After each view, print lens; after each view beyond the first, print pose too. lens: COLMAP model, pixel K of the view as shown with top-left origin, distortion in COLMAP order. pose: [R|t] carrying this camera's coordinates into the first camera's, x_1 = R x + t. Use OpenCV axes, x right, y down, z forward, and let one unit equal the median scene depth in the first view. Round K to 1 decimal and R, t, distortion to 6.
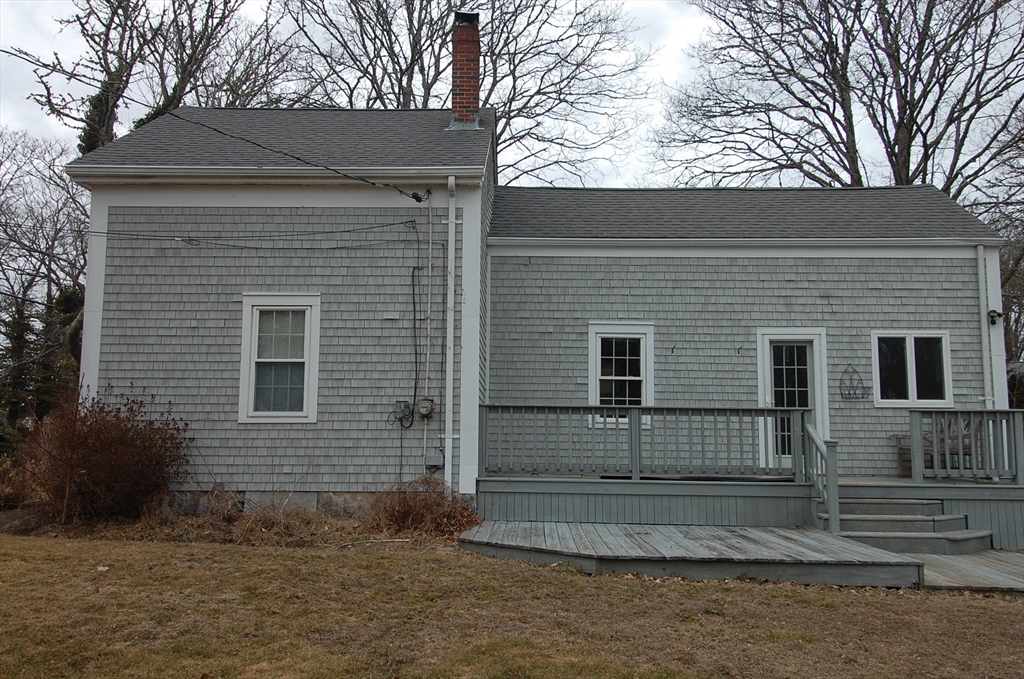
lens RADIAL K [[851.2, 0, 513.7], [0, 851.2, 337.7], [0, 0, 1]] dist [0.046803, -0.016093]
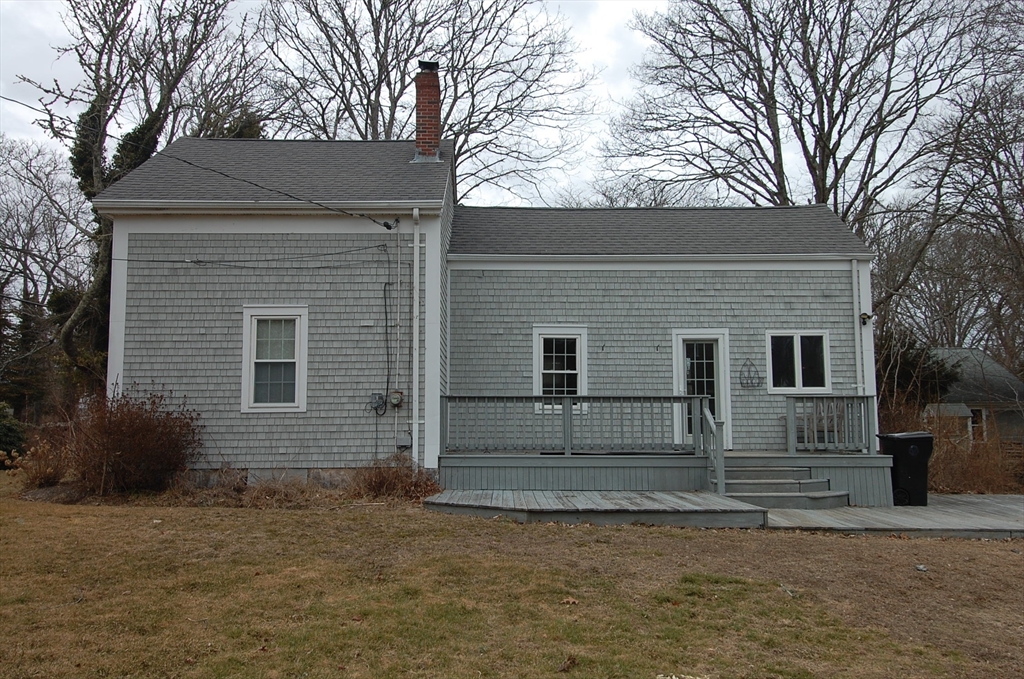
lens RADIAL K [[851.2, 0, 510.2], [0, 851.2, 344.5], [0, 0, 1]] dist [0.046803, -0.016093]
pose [[0.999439, -0.008150, 0.032478, 0.020394], [0.007410, 0.999712, 0.022822, -0.021392], [-0.032654, -0.022569, 0.999212, -0.217912]]
